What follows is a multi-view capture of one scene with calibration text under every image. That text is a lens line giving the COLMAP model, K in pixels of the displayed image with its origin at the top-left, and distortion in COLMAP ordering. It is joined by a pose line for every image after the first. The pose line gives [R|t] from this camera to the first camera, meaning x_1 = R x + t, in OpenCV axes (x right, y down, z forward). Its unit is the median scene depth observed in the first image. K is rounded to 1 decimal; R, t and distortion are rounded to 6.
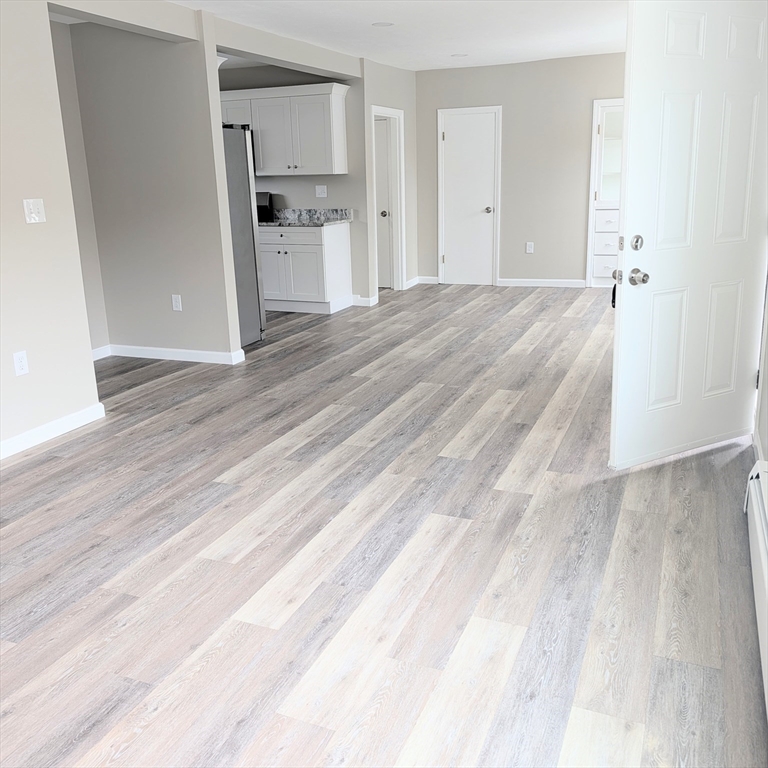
lens RADIAL K [[749.7, 0, 395.0], [0, 749.7, 357.2], [0, 0, 1]] dist [0.085079, 0.000000]
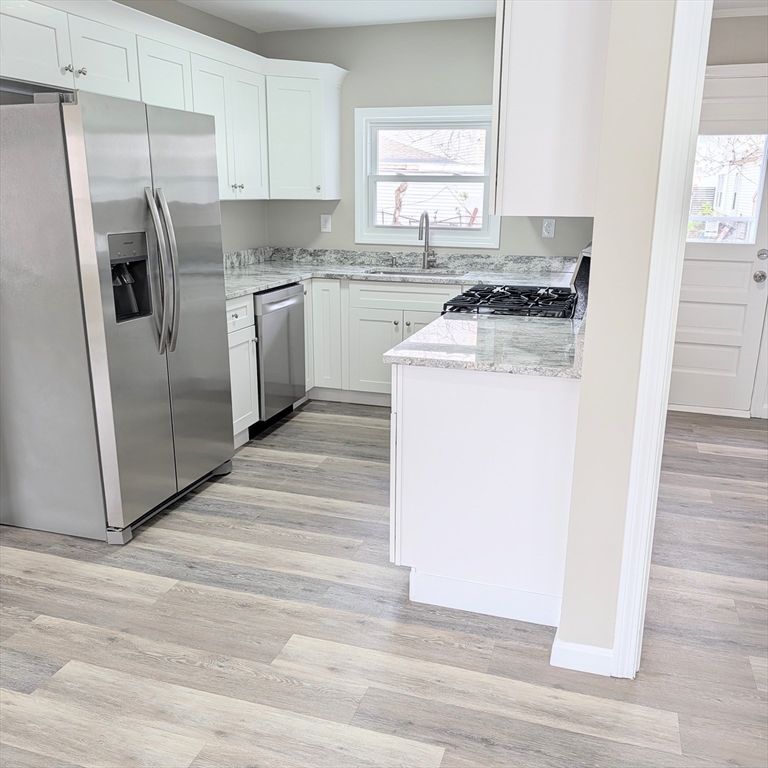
lens RADIAL K [[749.7, 0, 385.3], [0, 749.7, 386.7], [0, 0, 1]] dist [0.085079, 0.000000]
pose [[0.072824, 0.290444, -0.954117, 0.666028], [-0.244513, 0.932661, 0.265250, -0.282567], [0.966908, 0.213978, 0.138937, 1.002977]]
